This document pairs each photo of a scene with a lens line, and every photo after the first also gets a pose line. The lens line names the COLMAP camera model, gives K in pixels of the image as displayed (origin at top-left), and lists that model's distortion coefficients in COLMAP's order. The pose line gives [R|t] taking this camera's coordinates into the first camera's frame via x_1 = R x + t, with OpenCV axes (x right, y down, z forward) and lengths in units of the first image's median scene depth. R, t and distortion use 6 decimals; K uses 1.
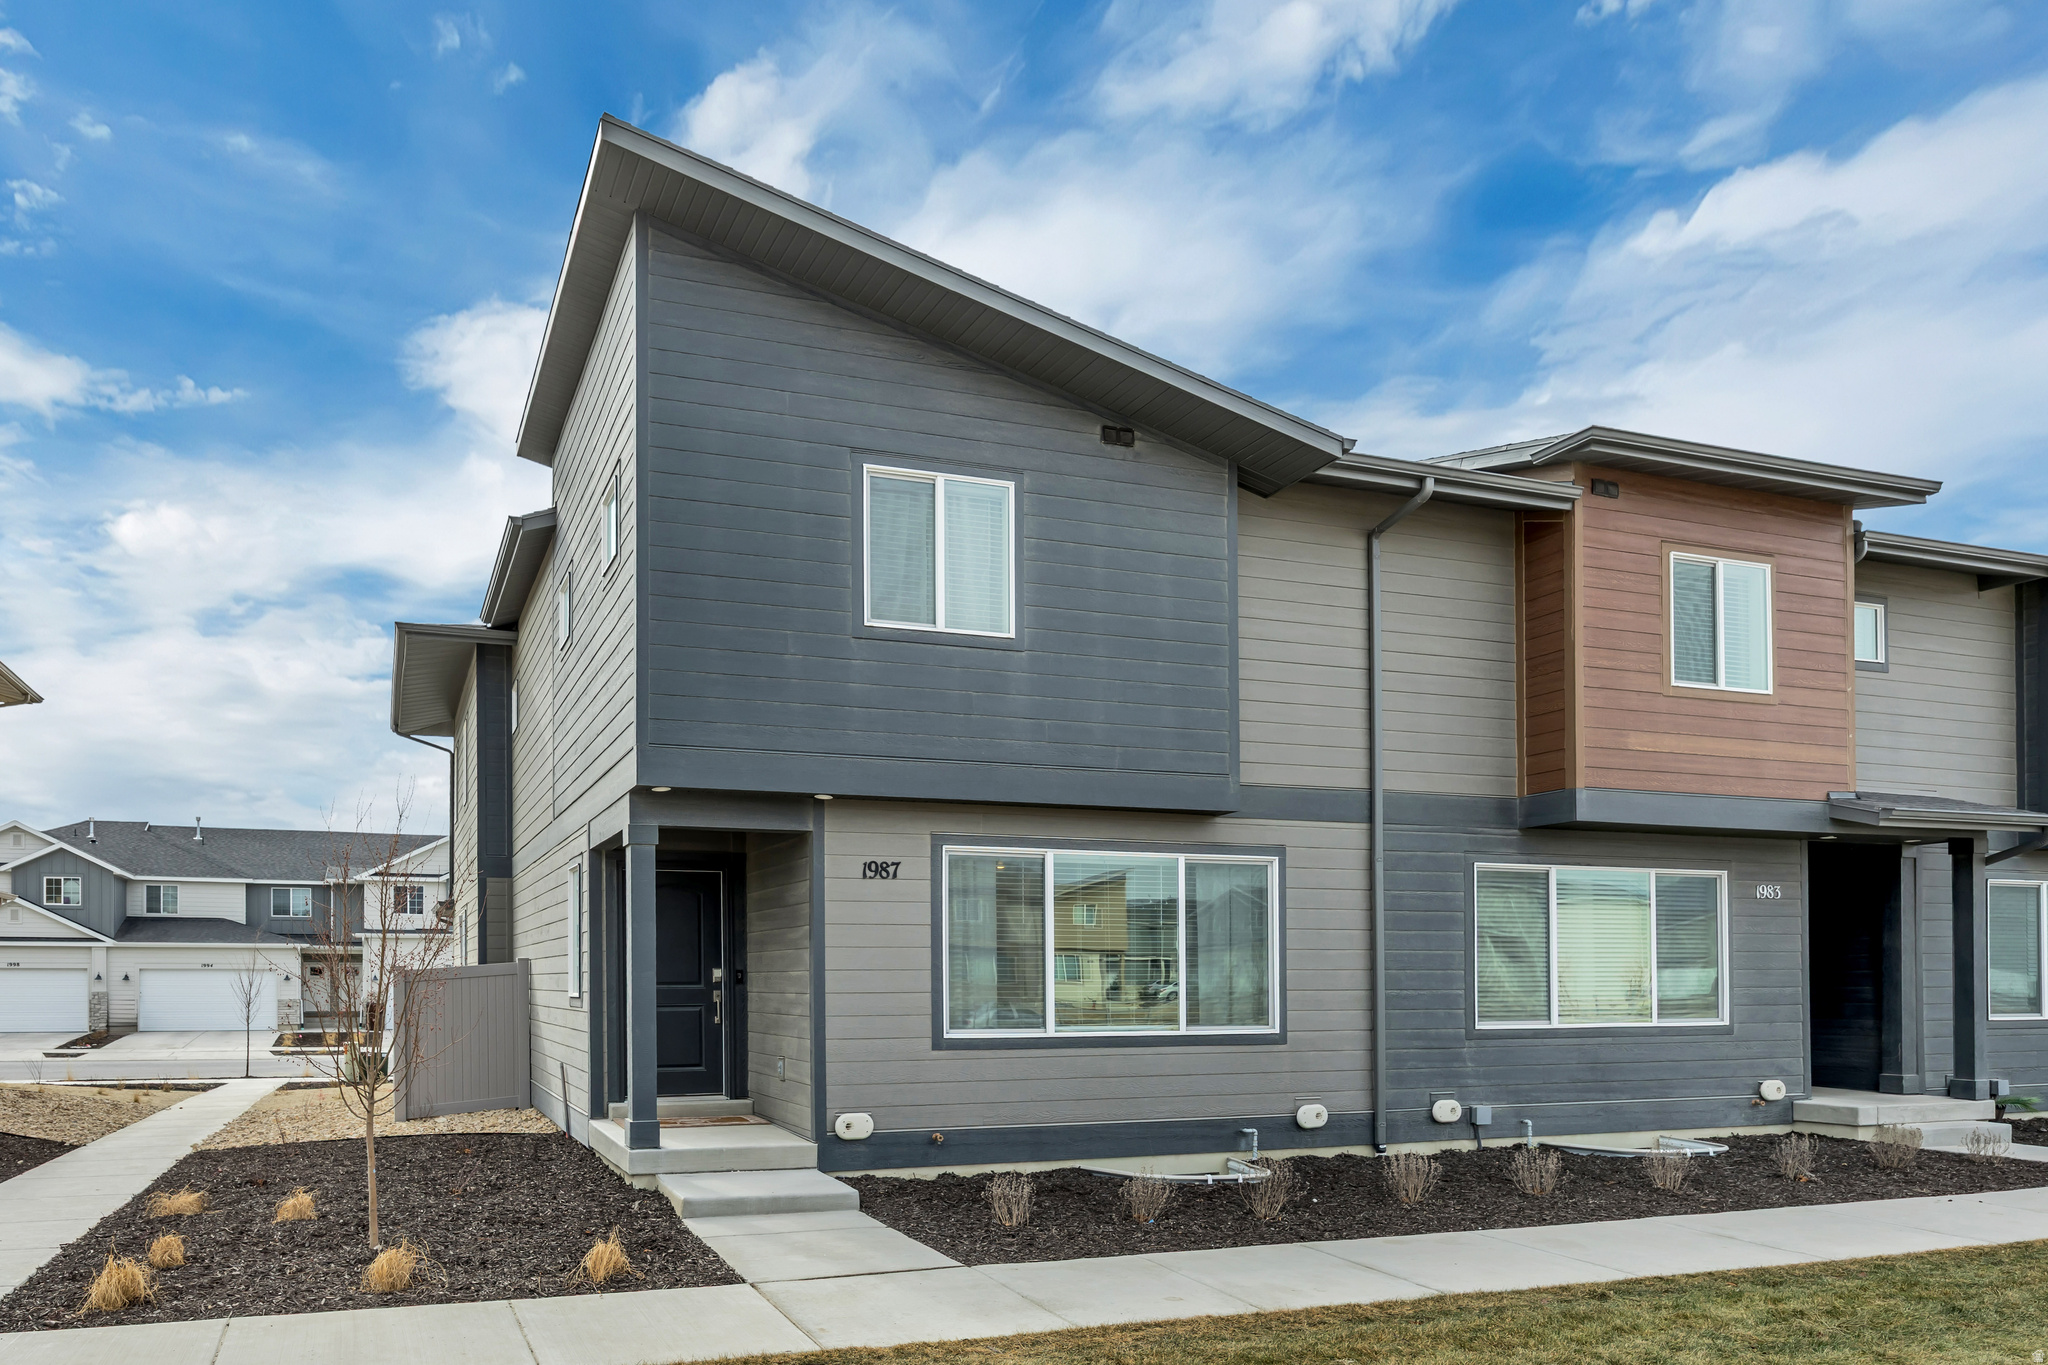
lens RADIAL K [[1263.3, 0, 1030.7], [0, 1263.3, 701.2], [0, 0, 1]] dist [-0.011777, 0.000018]
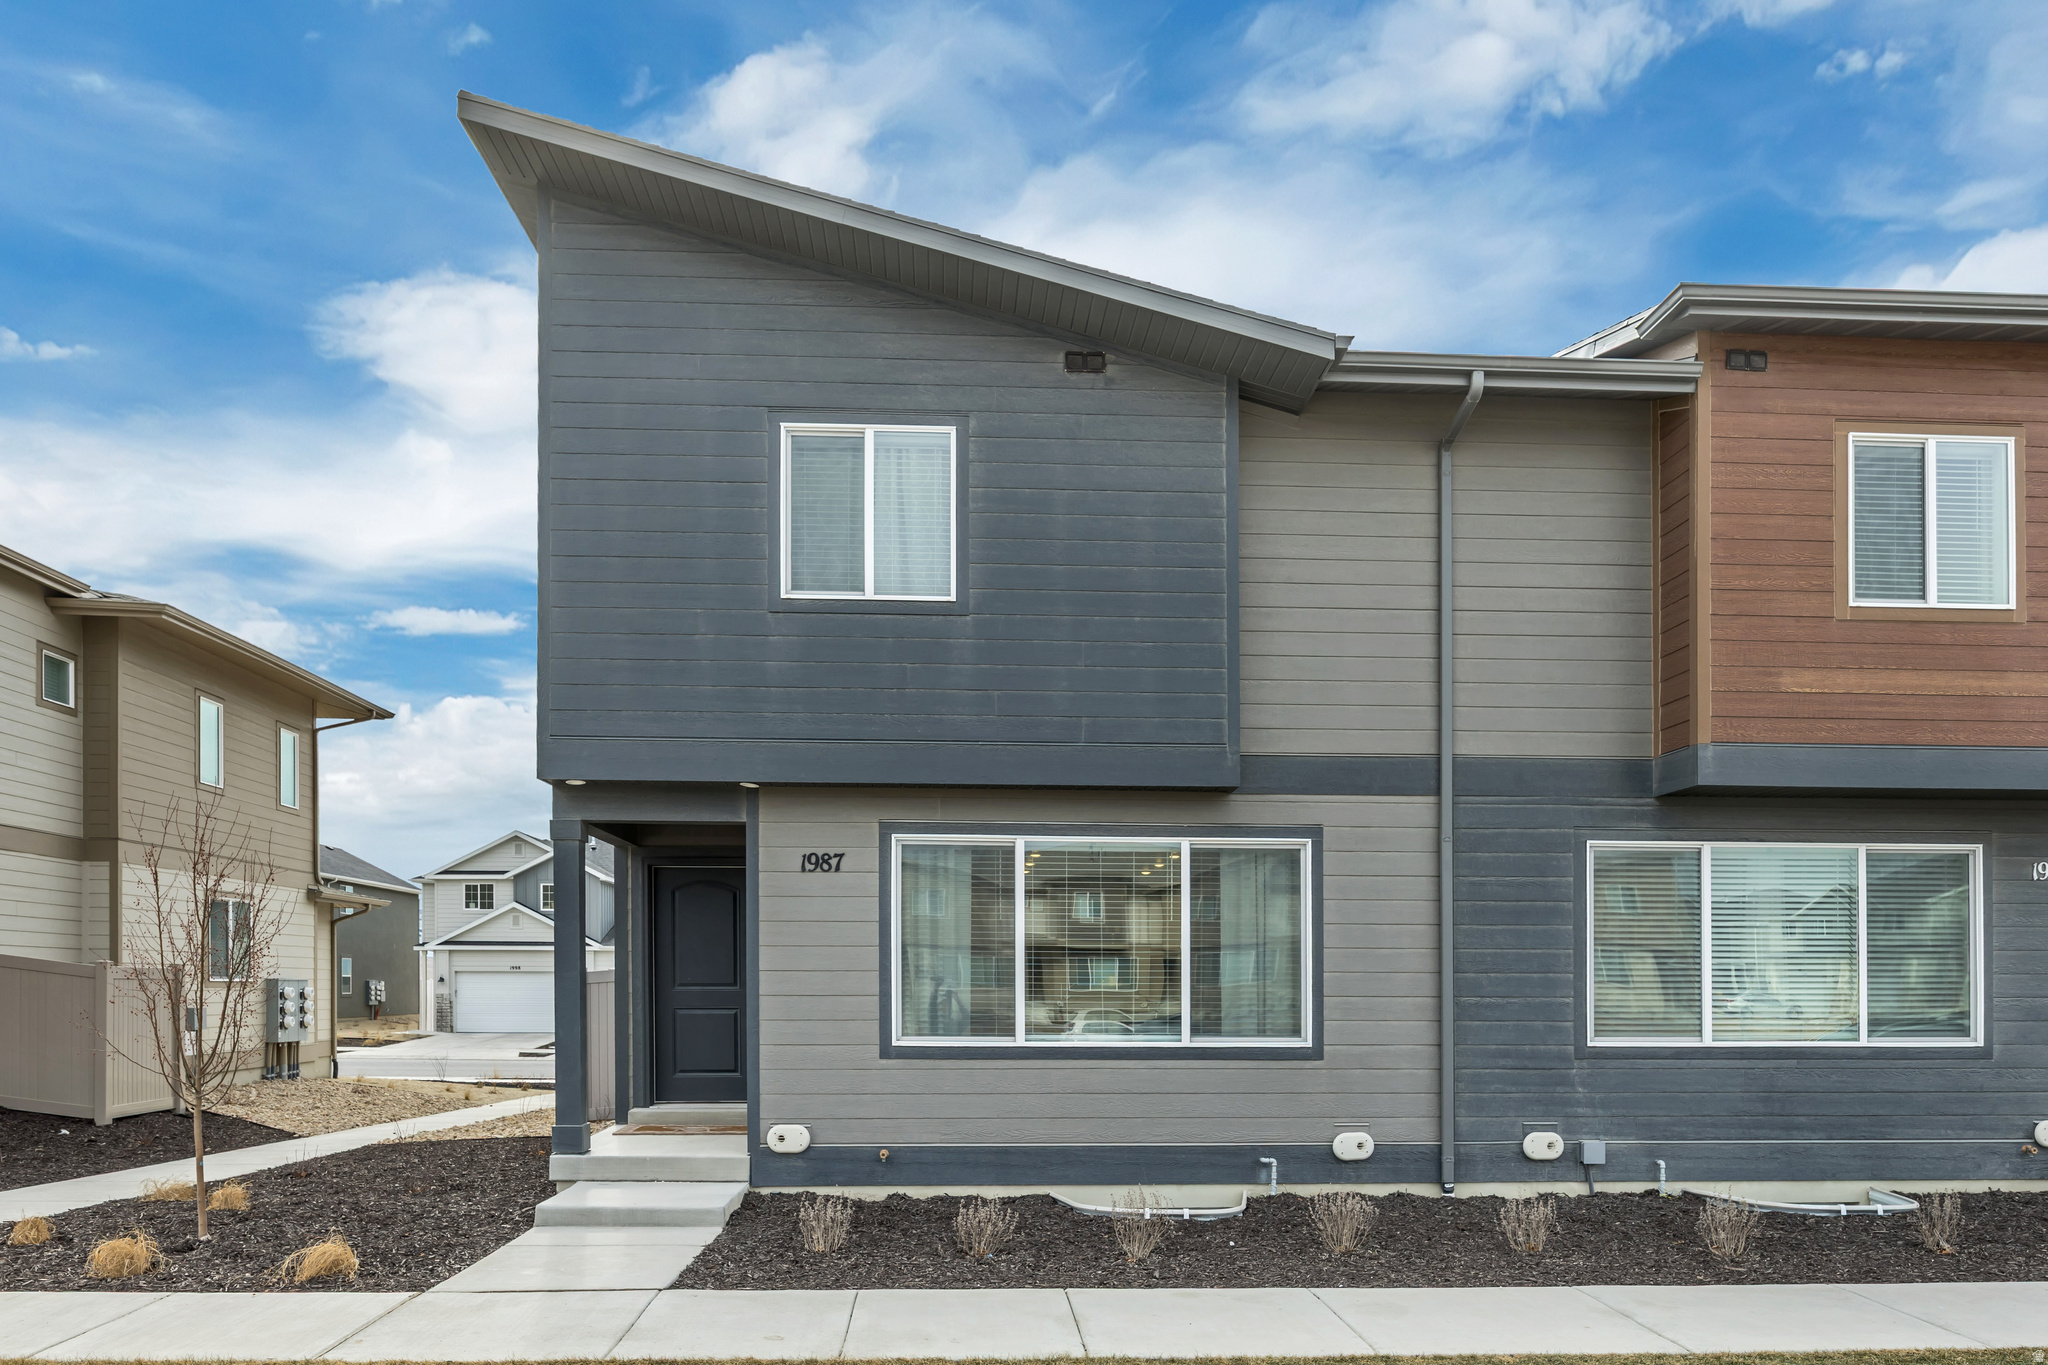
lens RADIAL K [[1405.5, 0, 1013.3], [0, 1405.5, 690.7], [0, 0, 1]] dist [-0.013538, 0.002071]
pose [[0.965299, -0.048494, -0.256604, 0.259727], [0.051179, 0.998682, 0.003791, 0.010896], [0.256082, -0.016792, 0.966509, 0.043998]]
